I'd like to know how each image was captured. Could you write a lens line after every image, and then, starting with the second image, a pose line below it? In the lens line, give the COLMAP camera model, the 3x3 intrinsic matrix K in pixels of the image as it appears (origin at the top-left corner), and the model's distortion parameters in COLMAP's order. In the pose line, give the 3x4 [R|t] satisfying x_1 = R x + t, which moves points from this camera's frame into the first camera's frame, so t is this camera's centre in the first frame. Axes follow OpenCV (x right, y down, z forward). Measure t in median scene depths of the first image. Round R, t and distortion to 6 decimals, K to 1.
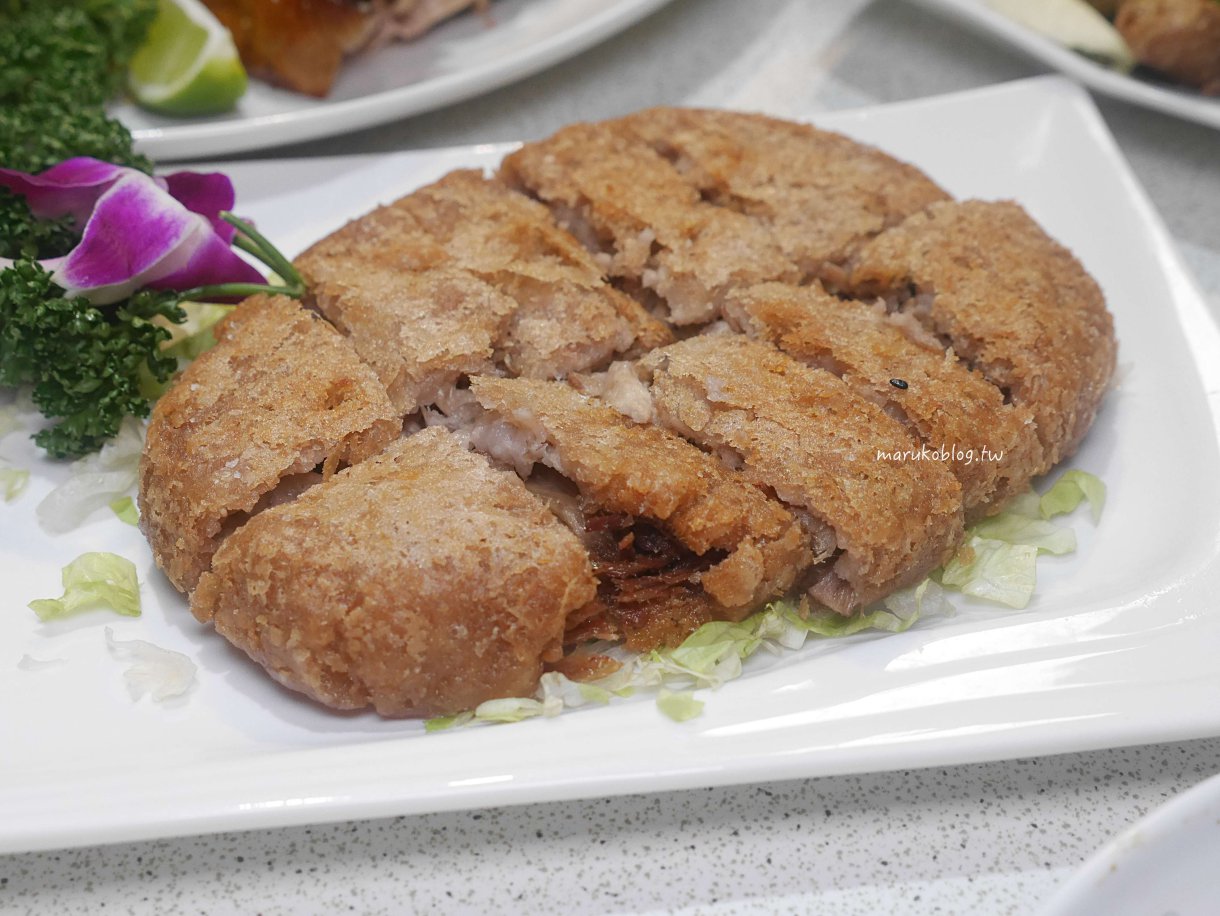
lens RADIAL K [[2248.6, 0, 610.0], [0, 2248.6, 458.0], [0, 0, 1]] dist [0.050685, -0.074044]
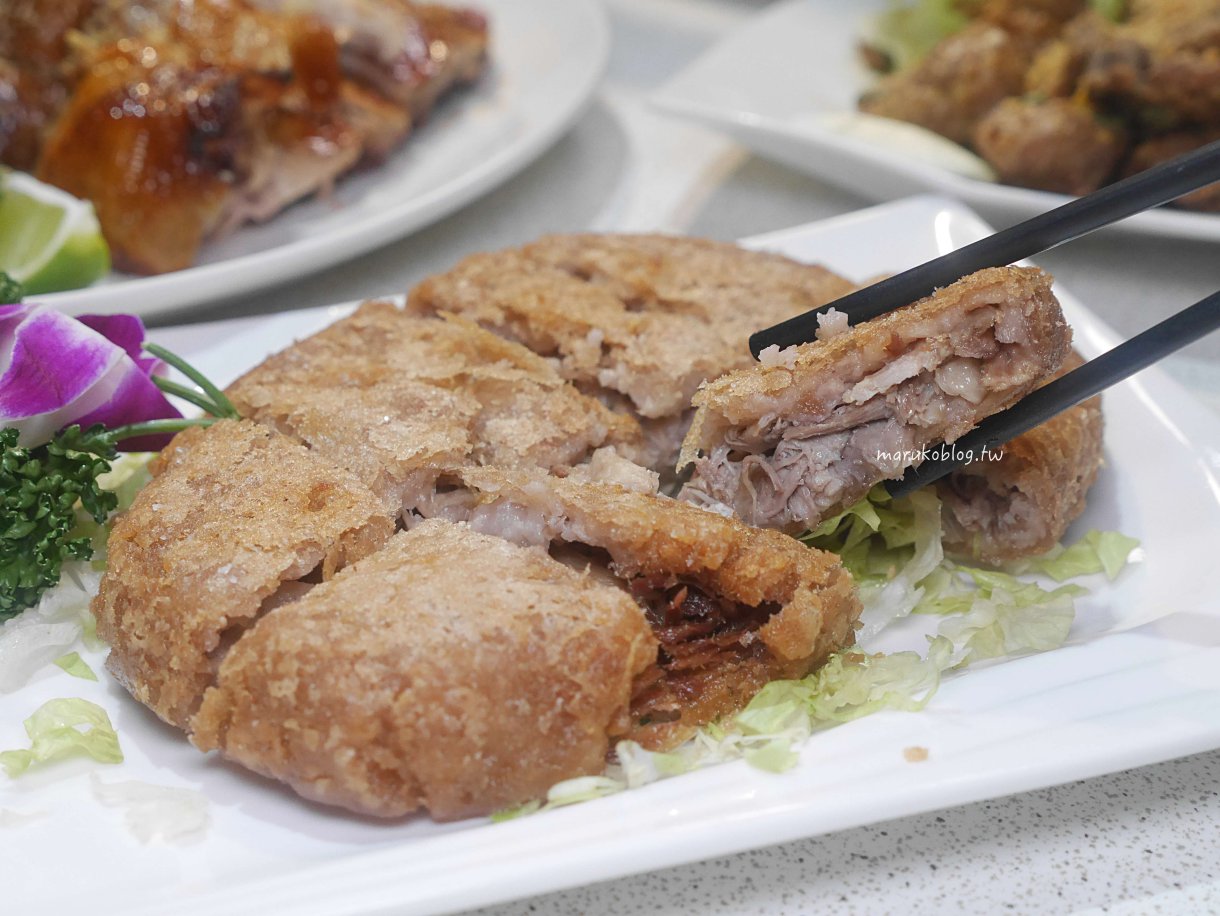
lens RADIAL K [[2248.6, 0, 610.0], [0, 2248.6, 458.0], [0, 0, 1]] dist [0.050685, -0.074044]
pose [[0.977501, -0.087703, 0.191833, -0.186257], [0.122675, 0.976209, -0.178795, 0.138284], [-0.171588, 0.198305, 0.965004, 0.102605]]
